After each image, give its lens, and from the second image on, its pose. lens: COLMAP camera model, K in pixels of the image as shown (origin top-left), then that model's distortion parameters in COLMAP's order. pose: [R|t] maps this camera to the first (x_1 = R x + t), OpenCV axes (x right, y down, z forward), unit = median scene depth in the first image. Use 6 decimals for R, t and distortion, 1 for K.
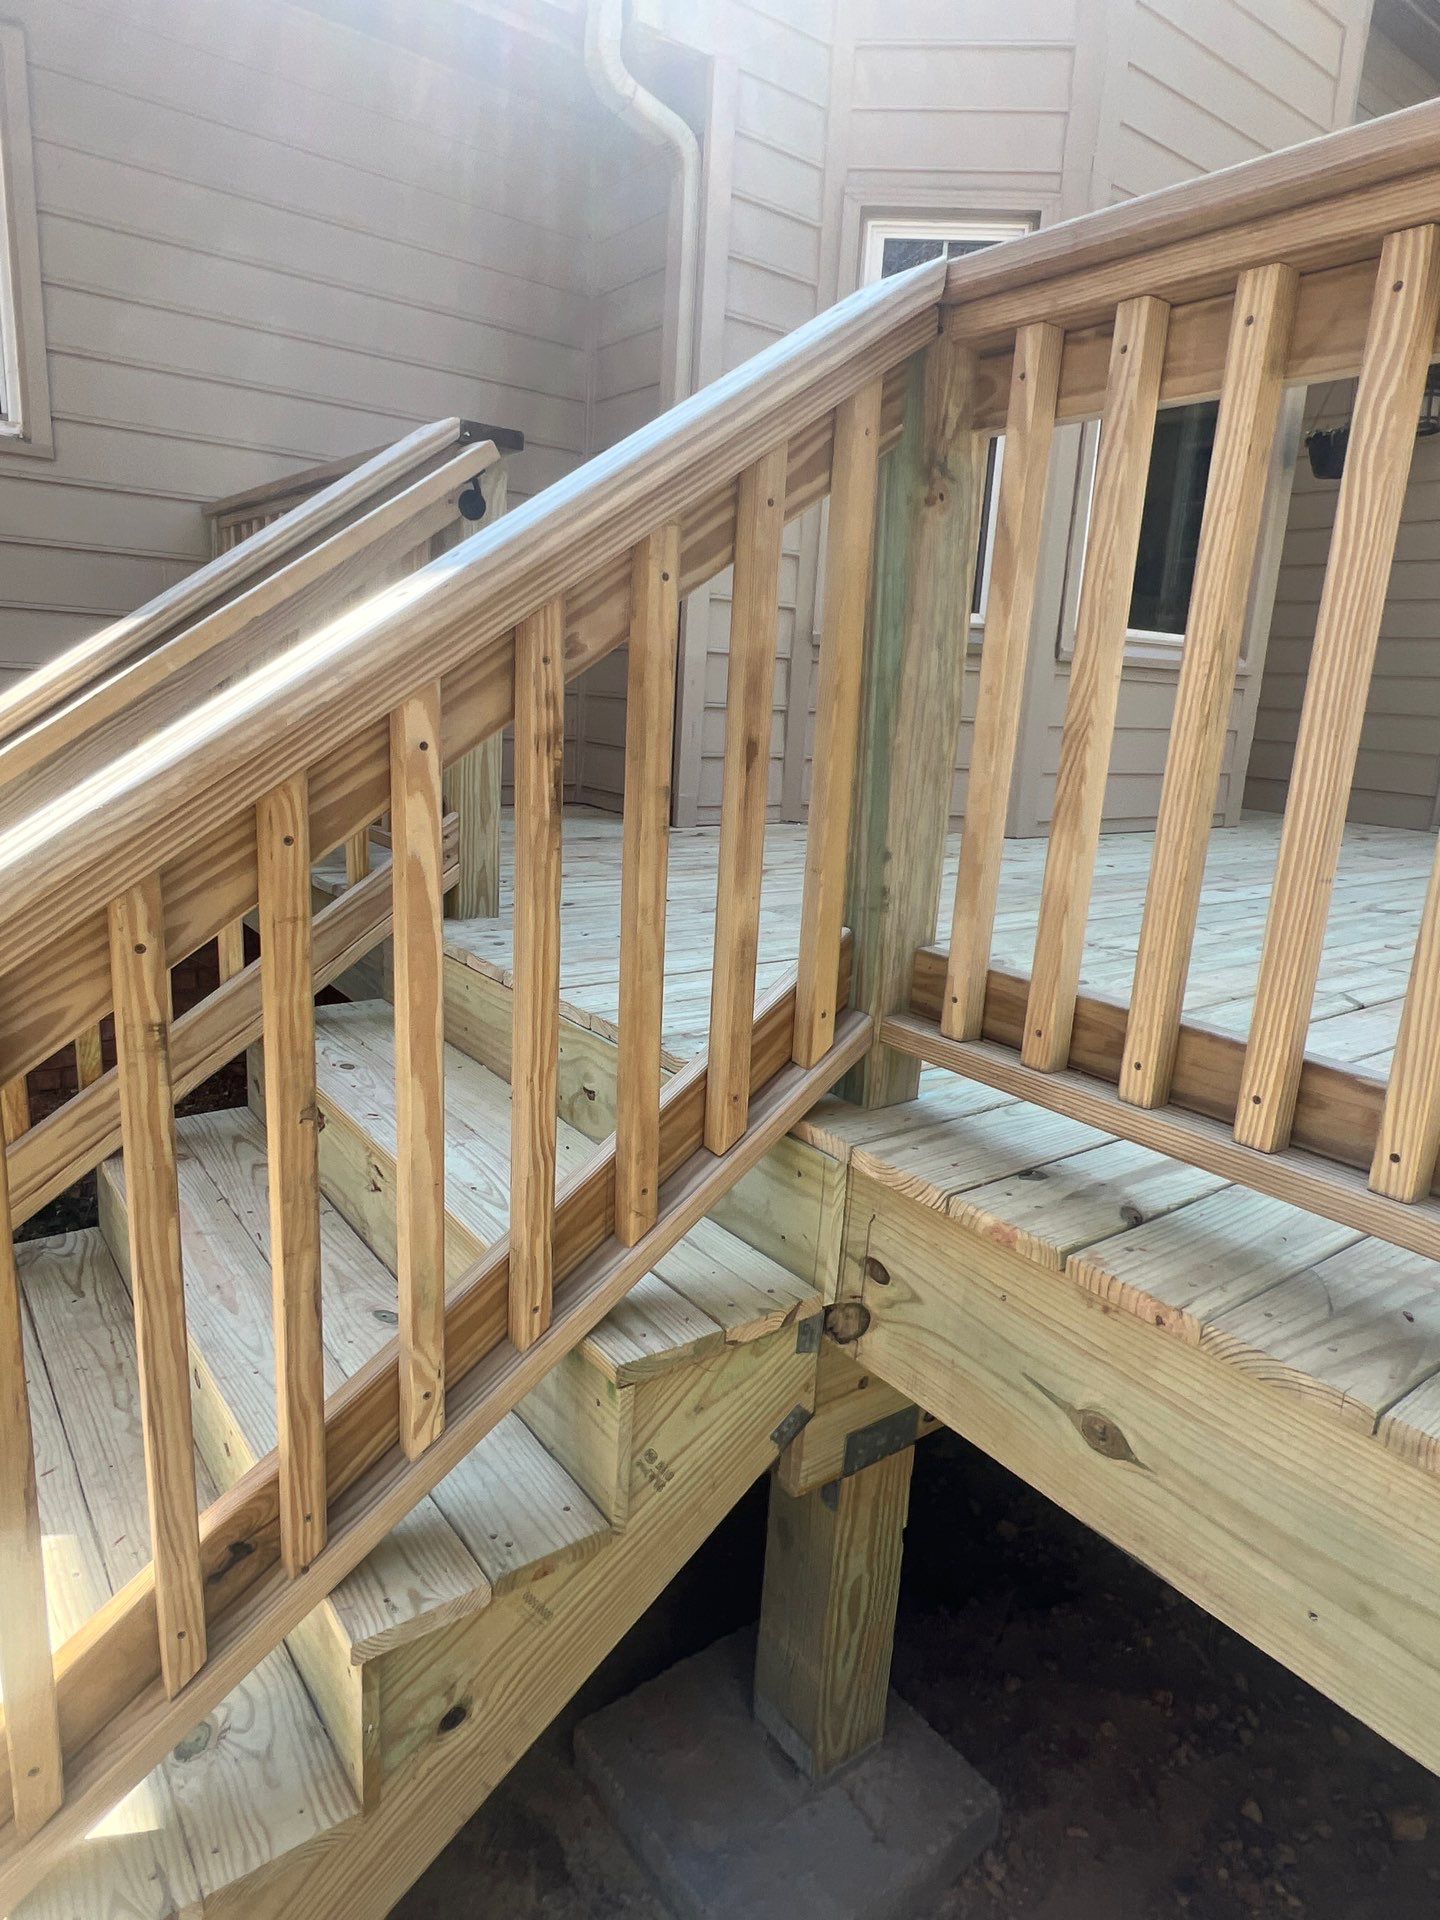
lens RADIAL K [[1151.0, 0, 729.6], [0, 1151.0, 956.6], [0, 0, 1]] dist [-0.002873, -0.000360]
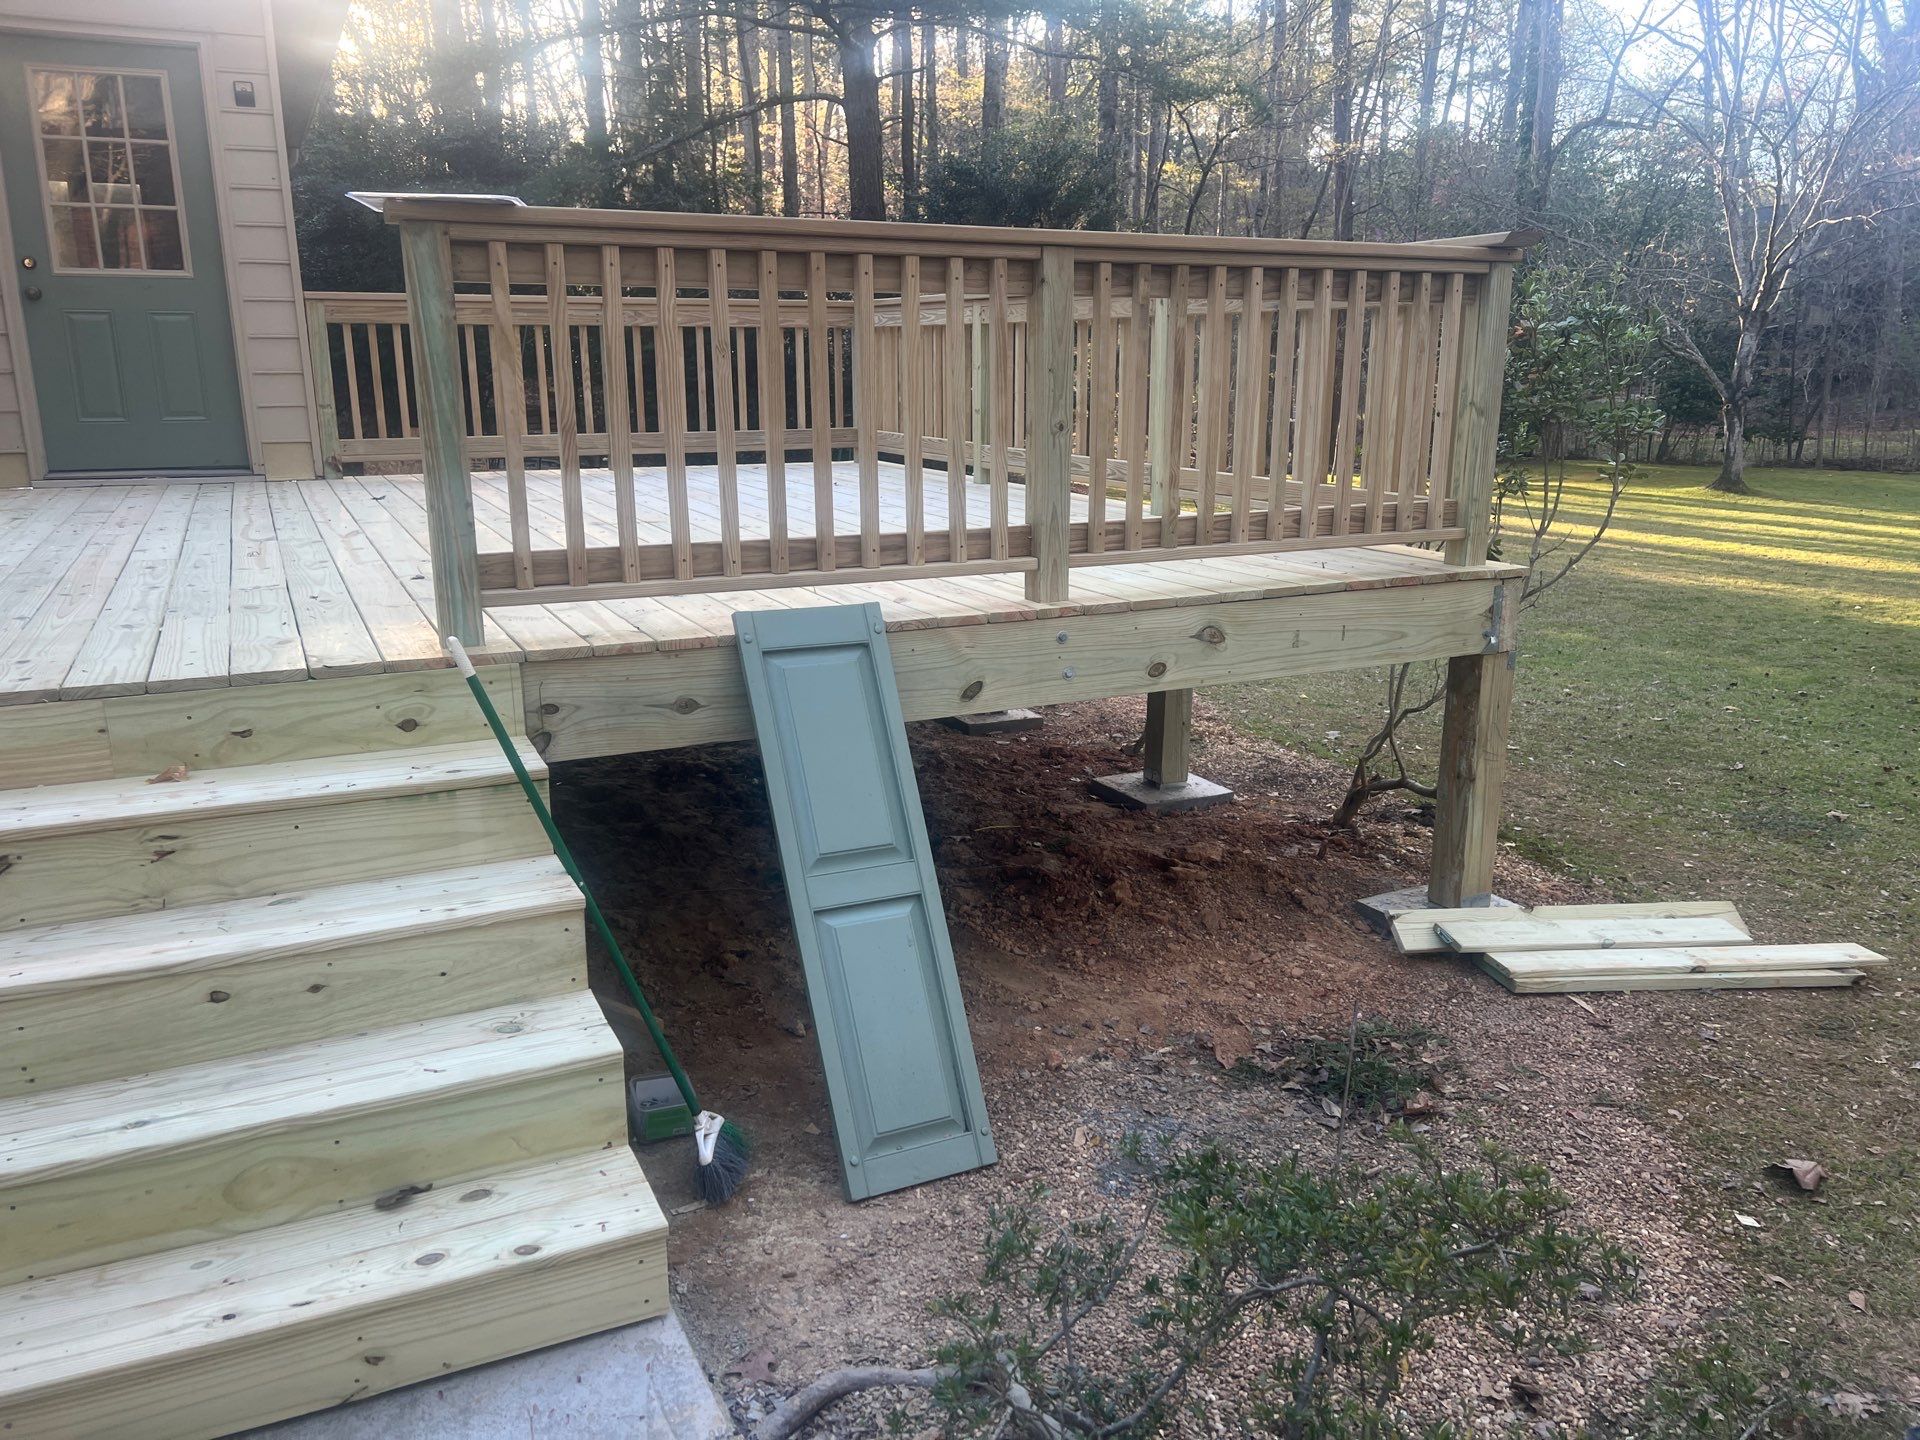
lens RADIAL K [[1432.4, 0, 962.2], [0, 1432.4, 736.9], [0, 0, 1]] dist [0.067975, -0.071127]
pose [[0.204930, -0.304544, 0.930191, -2.287234], [0.238213, 0.937304, 0.254392, -0.162538], [-0.949346, 0.169451, 0.264629, -0.368136]]
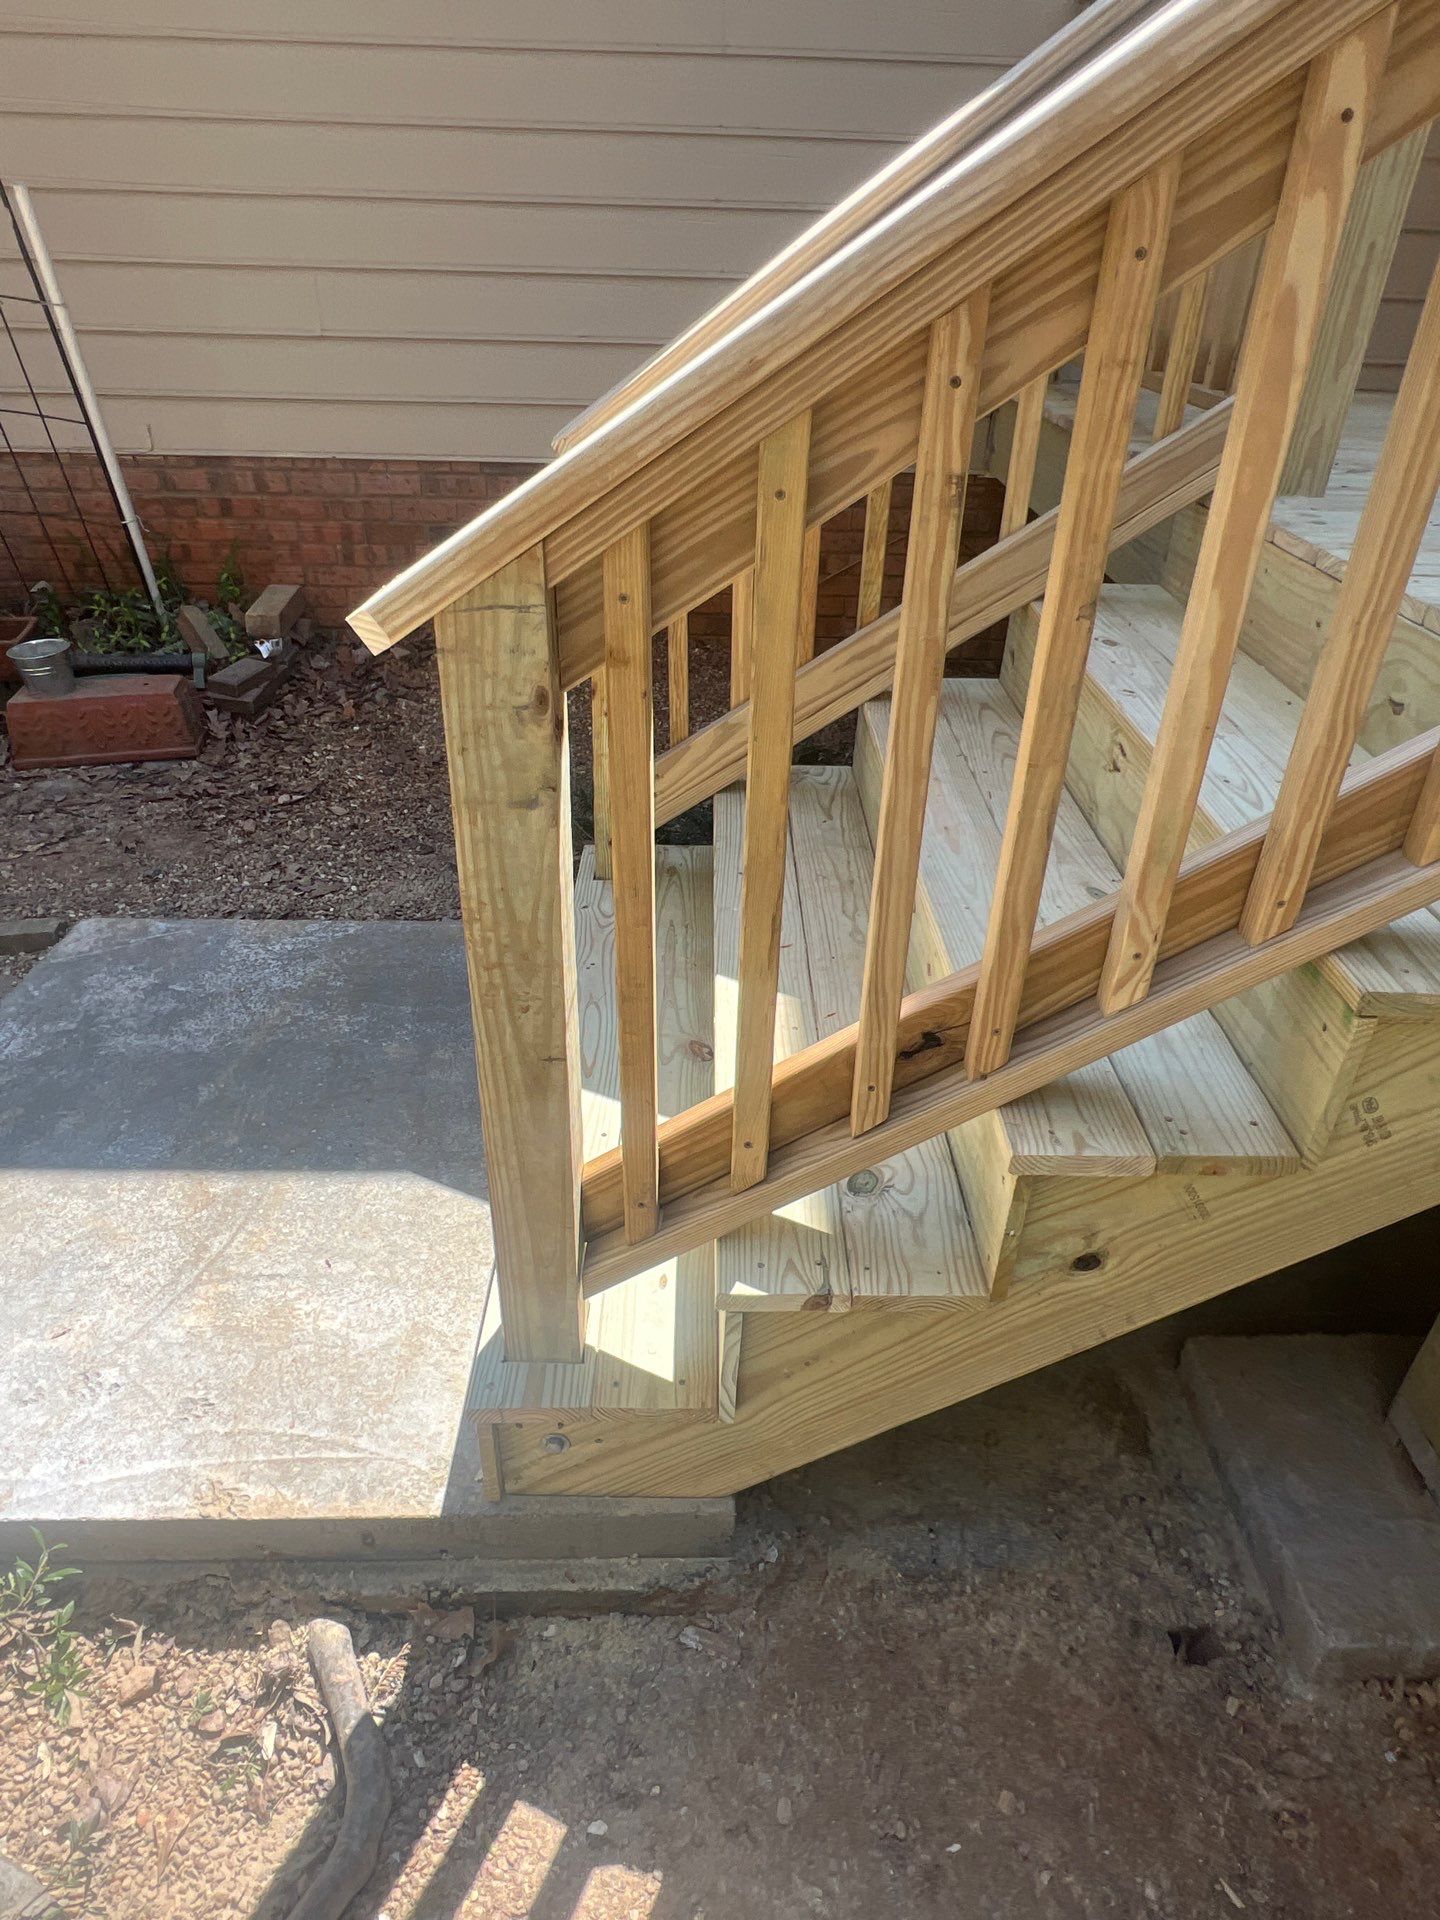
lens RADIAL K [[1151.0, 0, 729.6], [0, 1151.0, 956.6], [0, 0, 1]] dist [-0.002873, -0.000360]
pose [[0.805119, 0.283346, -0.521055, -0.040161], [-0.116943, 0.937099, 0.328891, 0.108205], [0.581471, -0.203863, 0.787611, 0.064978]]
